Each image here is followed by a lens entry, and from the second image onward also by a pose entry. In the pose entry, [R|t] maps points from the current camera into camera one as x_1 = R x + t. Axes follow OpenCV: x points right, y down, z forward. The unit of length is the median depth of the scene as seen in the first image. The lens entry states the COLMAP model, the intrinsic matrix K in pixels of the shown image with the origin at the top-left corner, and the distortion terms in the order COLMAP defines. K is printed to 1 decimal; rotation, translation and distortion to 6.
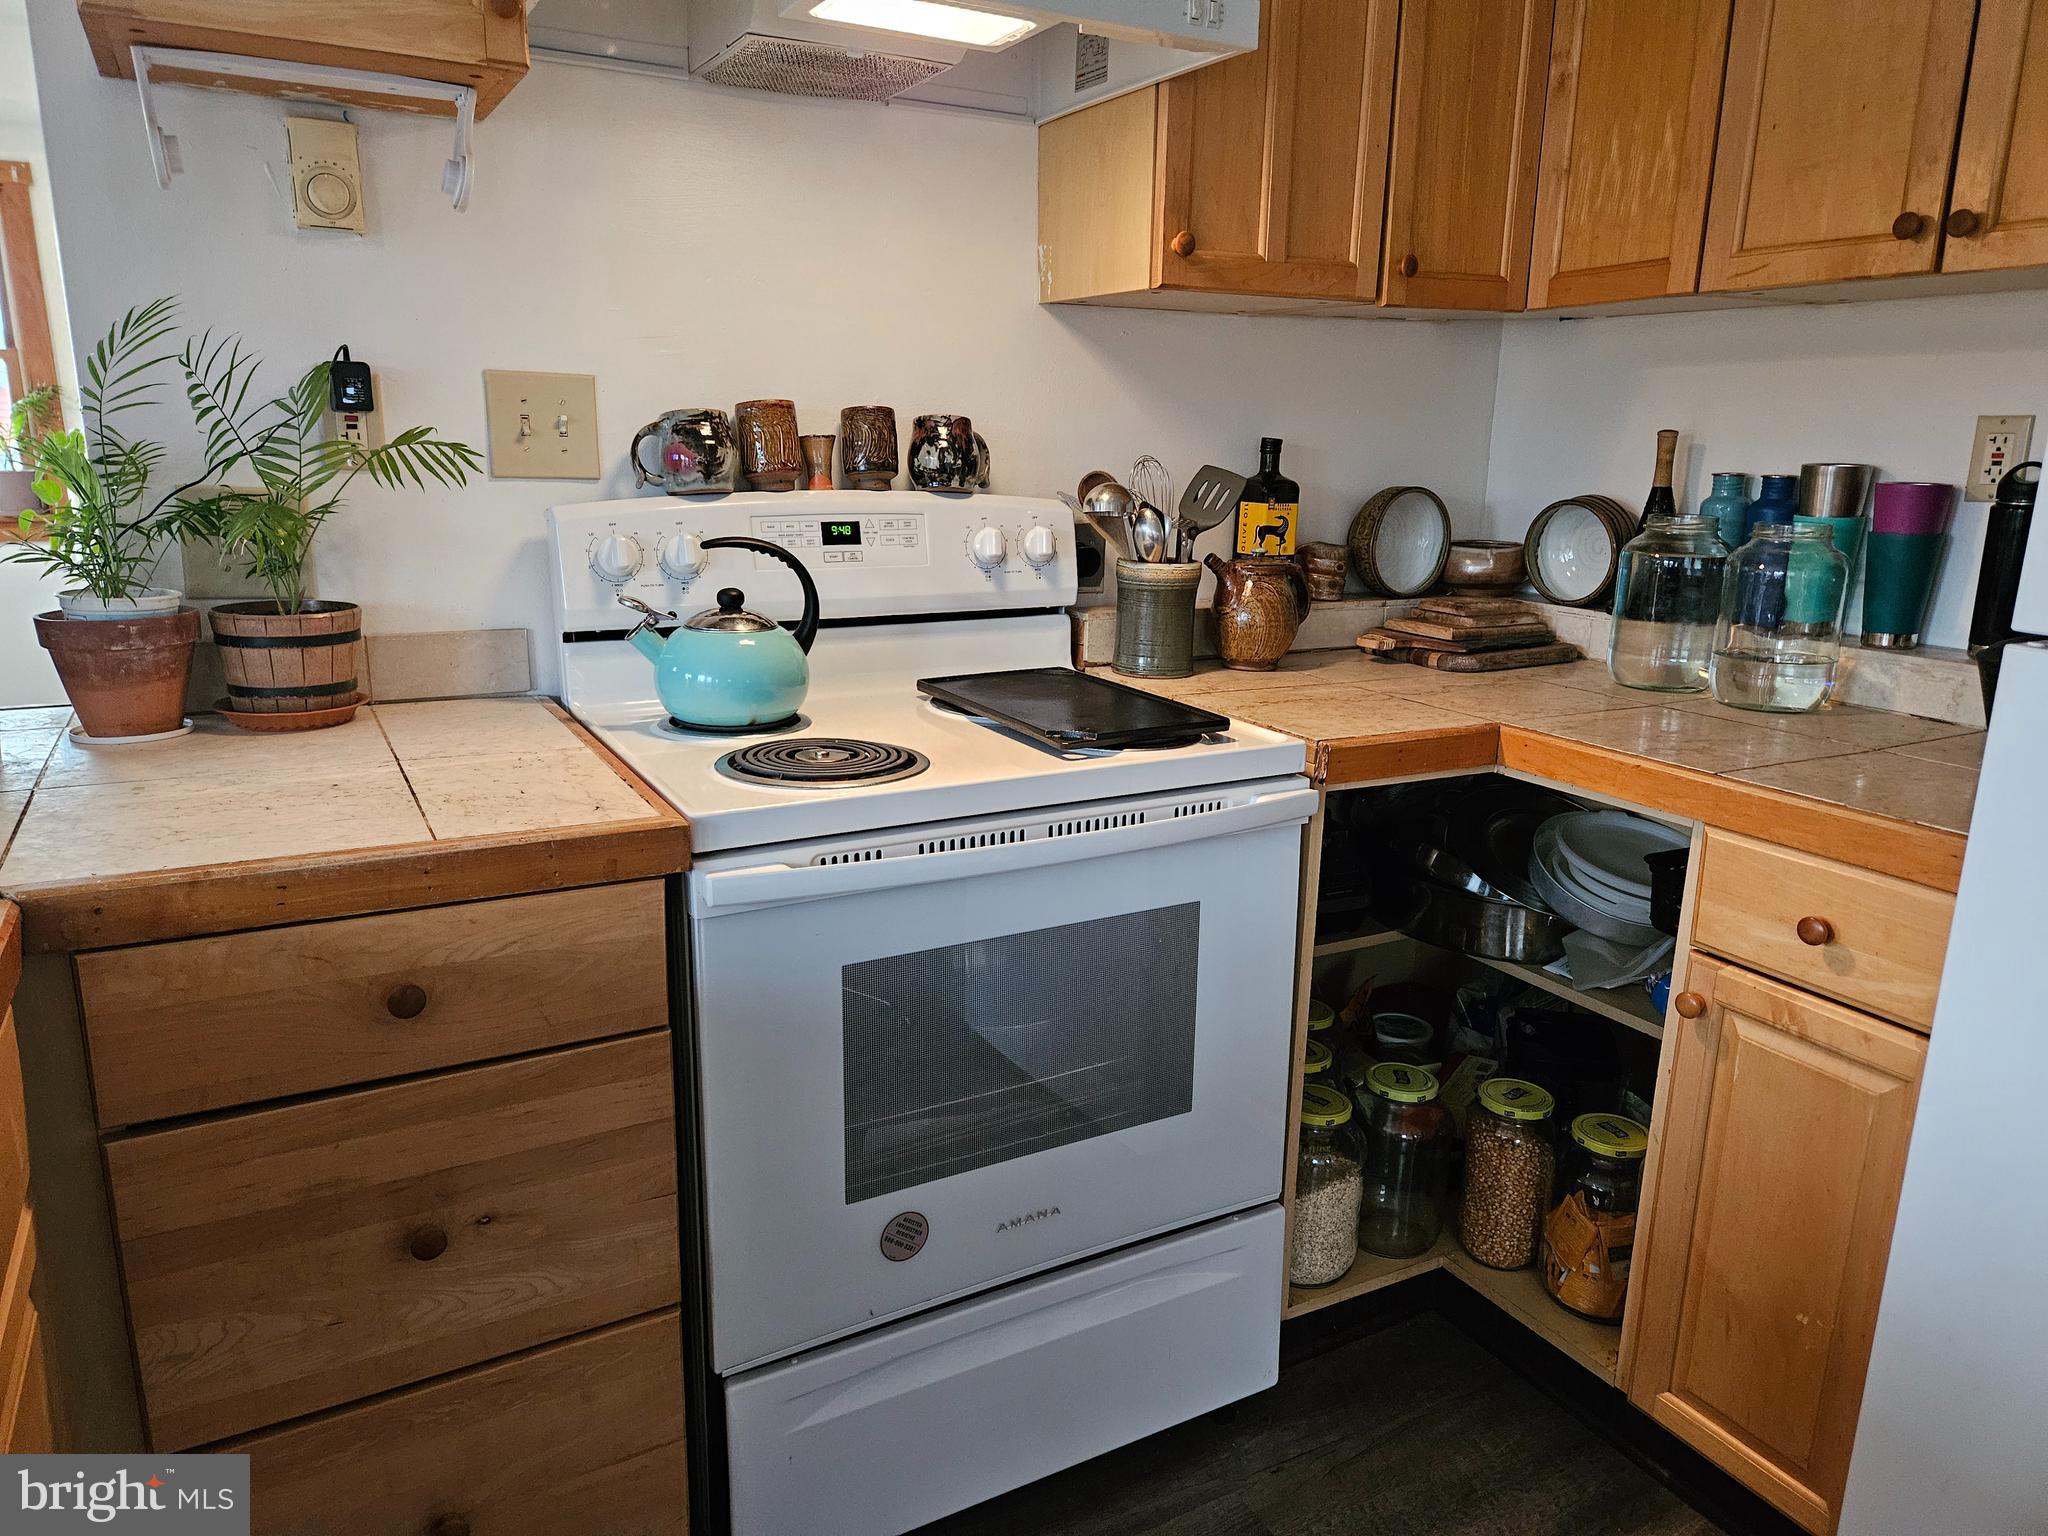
lens RADIAL K [[1371.0, 0, 1027.8], [0, 1371.0, 769.2], [0, 0, 1]] dist [0.064087, -0.059210]
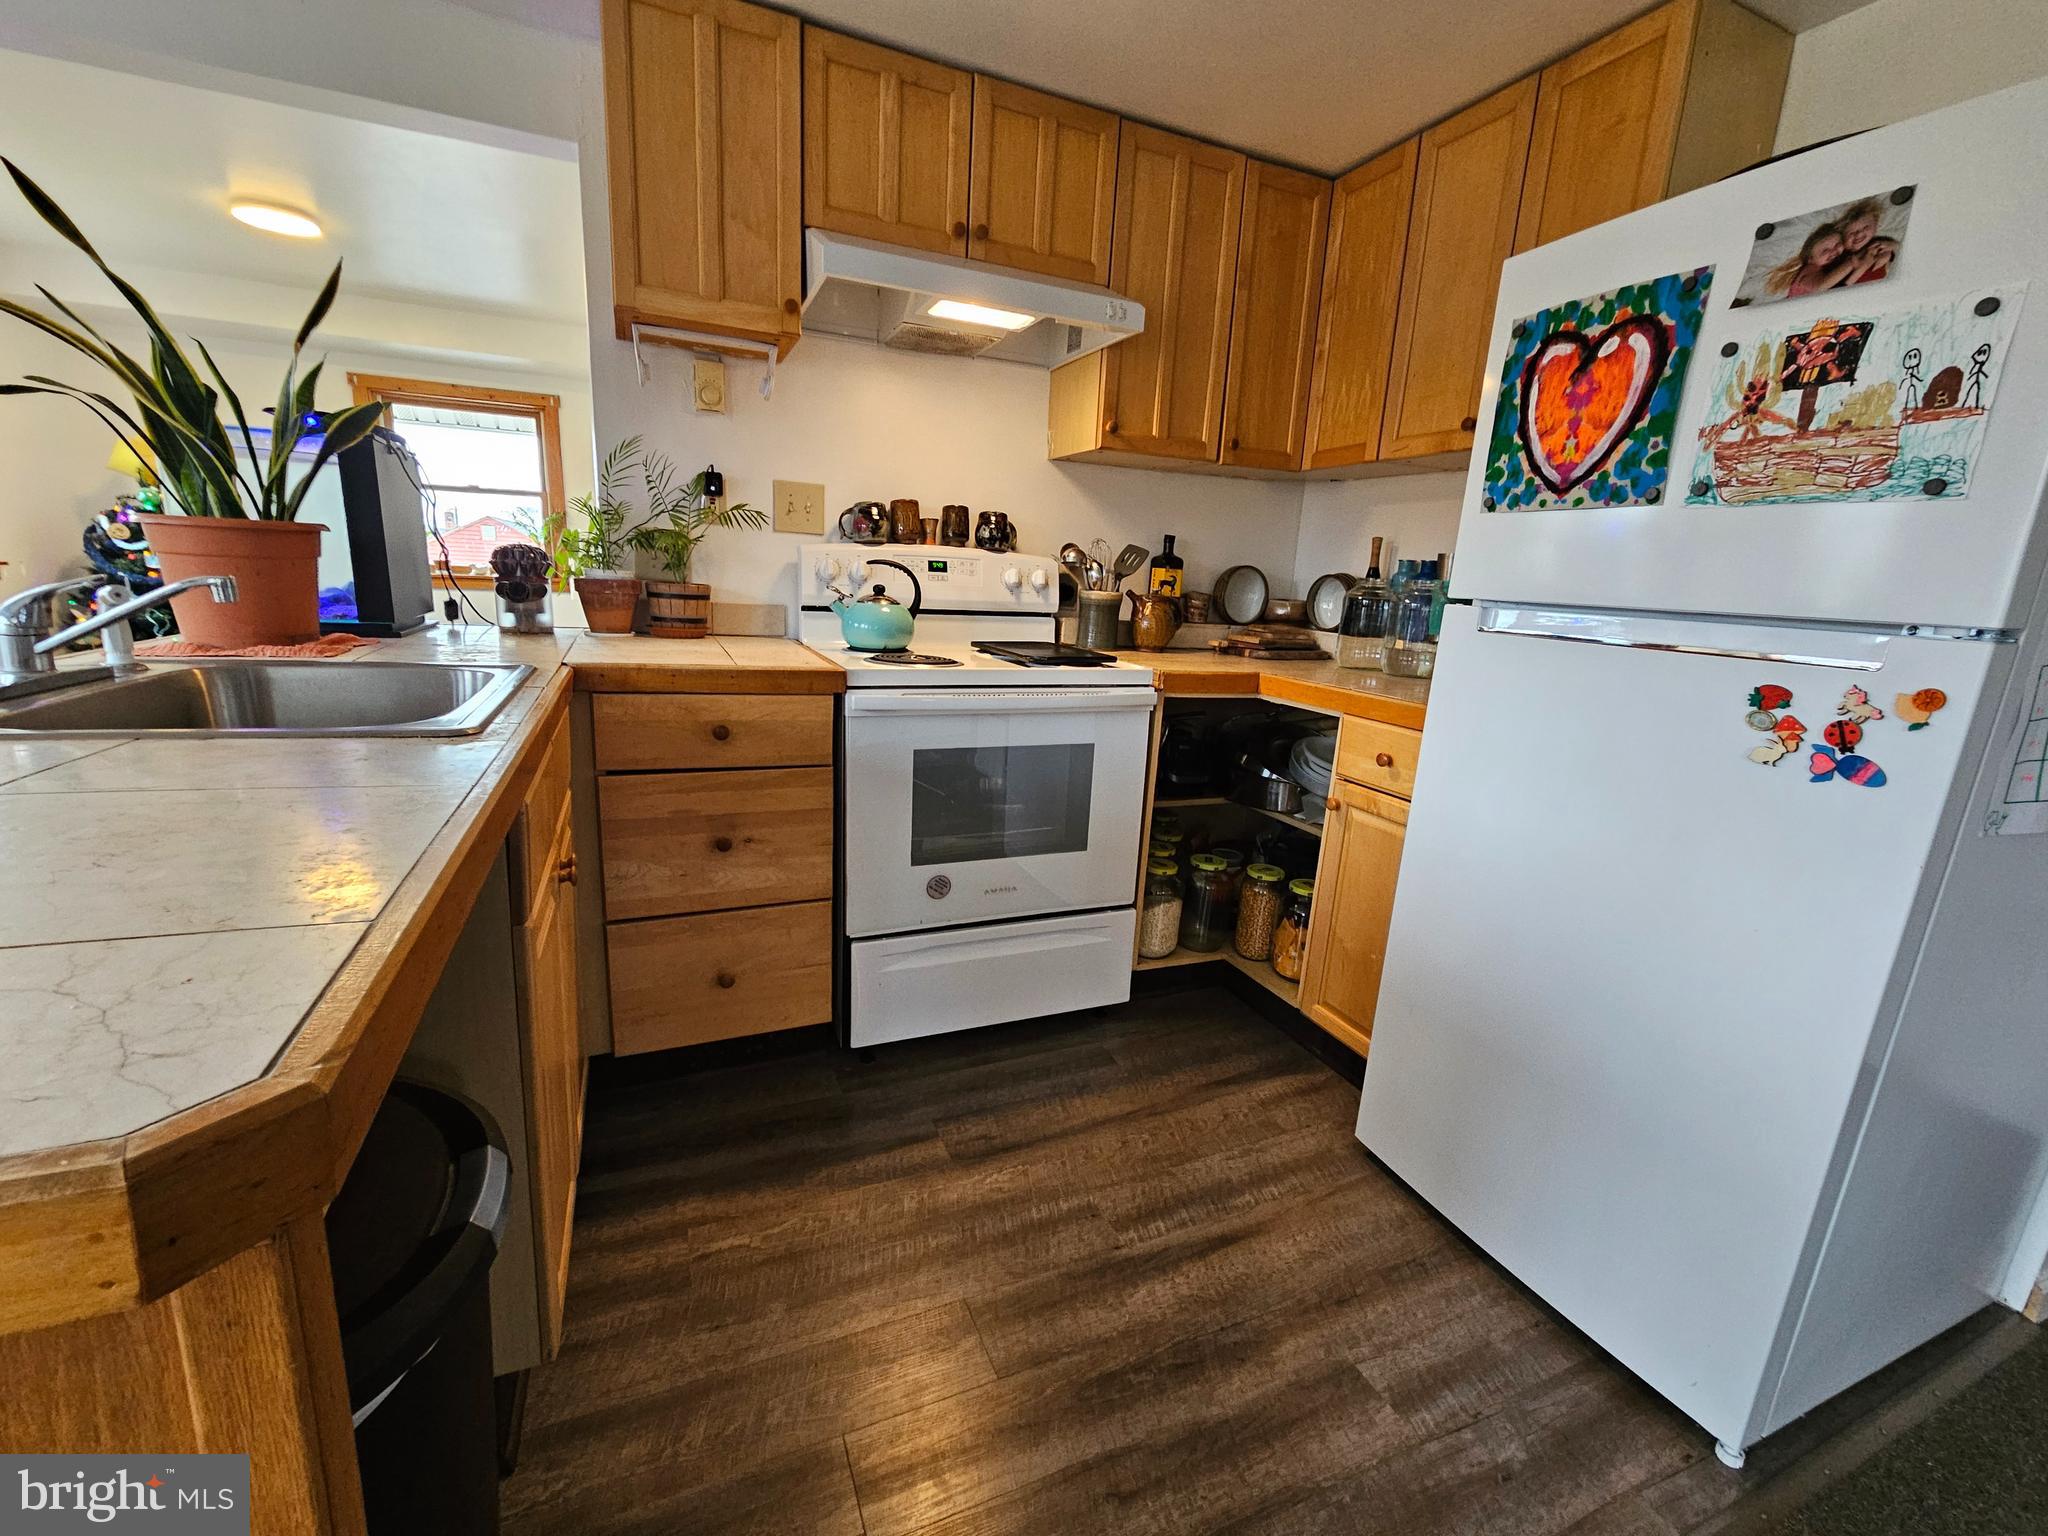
lens RADIAL K [[839.4, 0, 1008.6], [0, 839.4, 768.4], [0, 0, 1]] dist [-0.001172, -0.000758]
pose [[0.993892, 0.057640, -0.094109, 0.112192], [-0.058843, 0.998217, -0.010059, 0.145931], [0.093362, 0.015535, 0.995511, -0.237647]]
